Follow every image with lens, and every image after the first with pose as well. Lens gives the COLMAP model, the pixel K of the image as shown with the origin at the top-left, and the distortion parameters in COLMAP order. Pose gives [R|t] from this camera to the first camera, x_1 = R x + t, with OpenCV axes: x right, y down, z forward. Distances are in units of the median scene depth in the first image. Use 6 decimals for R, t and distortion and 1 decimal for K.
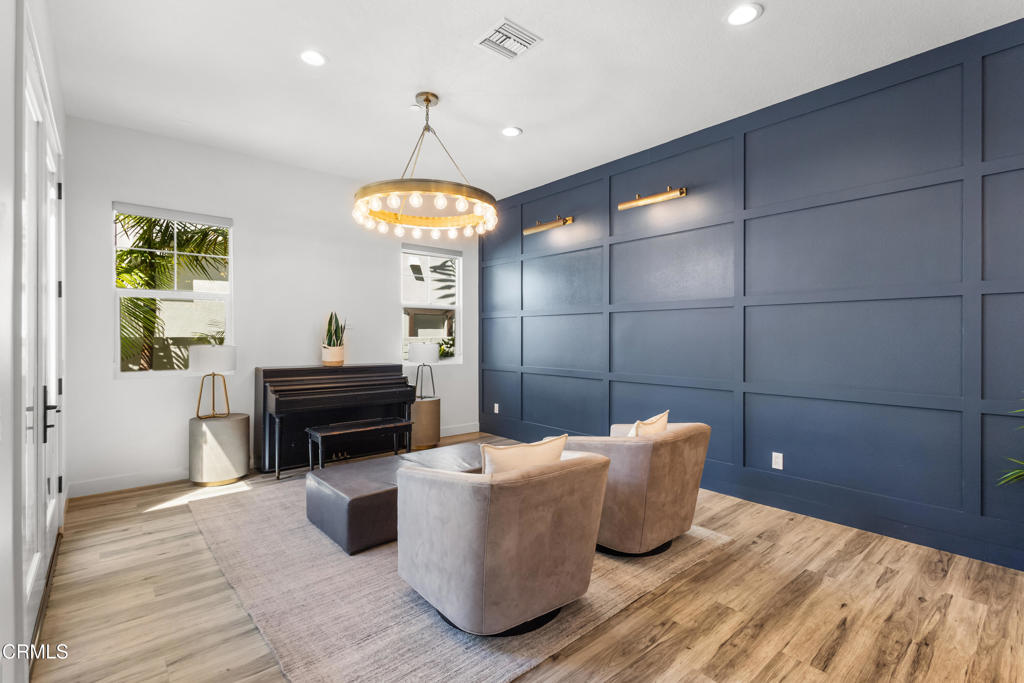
lens RADIAL K [[472.7, 0, 513.8], [0, 472.7, 337.4], [0, 0, 1]] dist [0.010143, -0.000247]
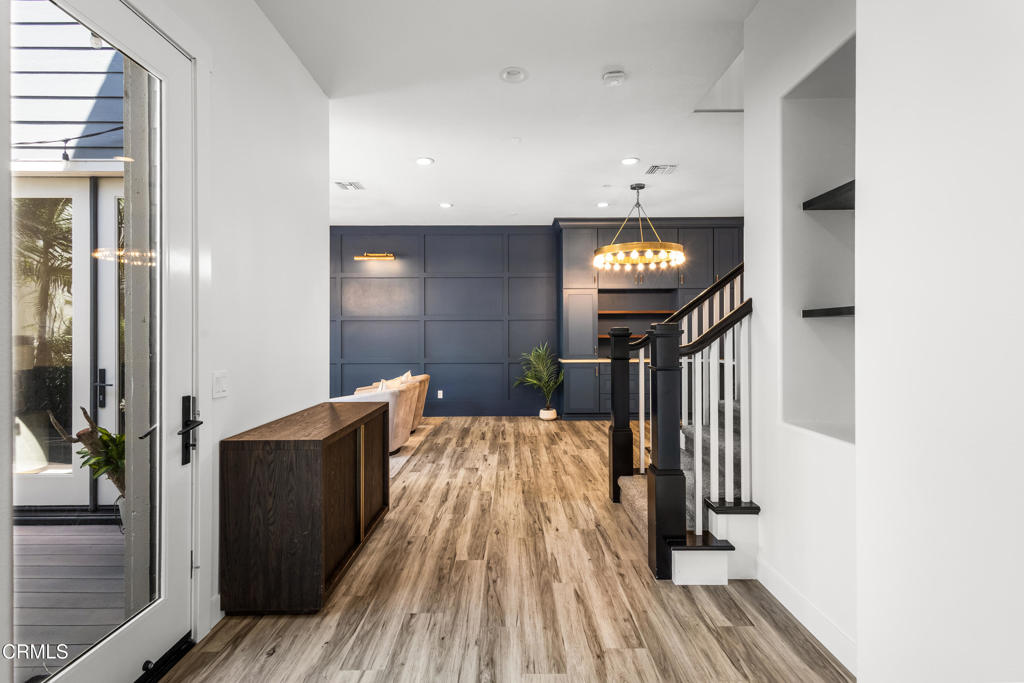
lens RADIAL K [[472.7, 0, 512.1], [0, 472.7, 339.2], [0, 0, 1]] dist [0.010143, -0.000247]
pose [[0.657105, -0.004595, 0.753785, -0.820648], [0.002873, 0.999989, 0.003591, 0.006413], [-0.753793, -0.000194, 0.657111, -0.624624]]
